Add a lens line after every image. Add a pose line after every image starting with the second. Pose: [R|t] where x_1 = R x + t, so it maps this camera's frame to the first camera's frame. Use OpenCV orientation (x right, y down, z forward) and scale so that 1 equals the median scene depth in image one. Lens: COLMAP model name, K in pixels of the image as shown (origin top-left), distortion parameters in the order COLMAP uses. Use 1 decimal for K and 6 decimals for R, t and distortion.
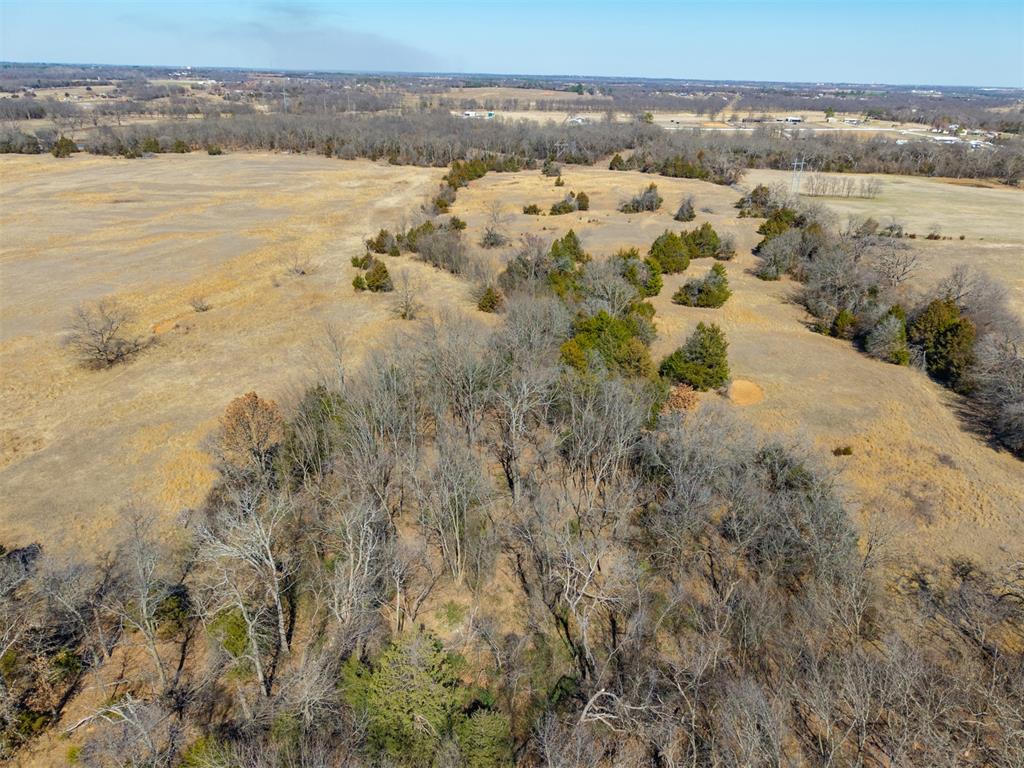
lens RADIAL K [[708.2, 0, 512.0], [0, 708.2, 384.0], [0, 0, 1]] dist [0.055405, -0.078685]
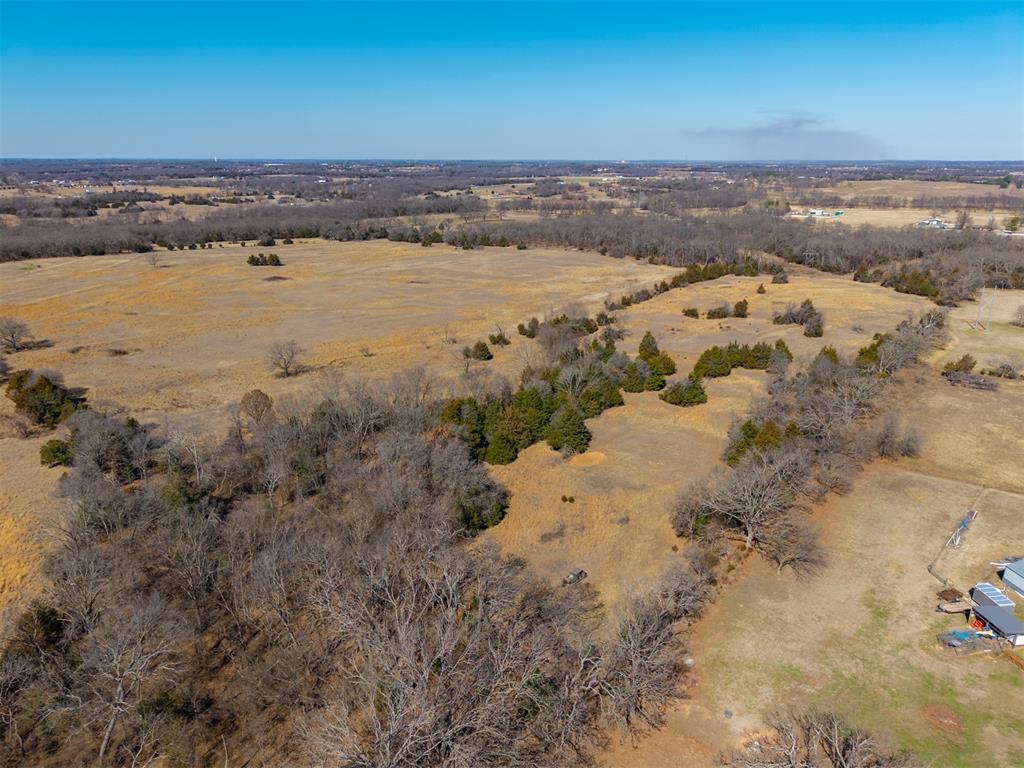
lens RADIAL K [[708.2, 0, 512.0], [0, 708.2, 384.0], [0, 0, 1]] dist [0.055405, -0.078685]
pose [[0.841796, 0.146646, -0.519494, 0.292539], [-0.200928, 0.978359, -0.049408, -0.011068], [0.501006, 0.145973, 0.853044, -0.087497]]
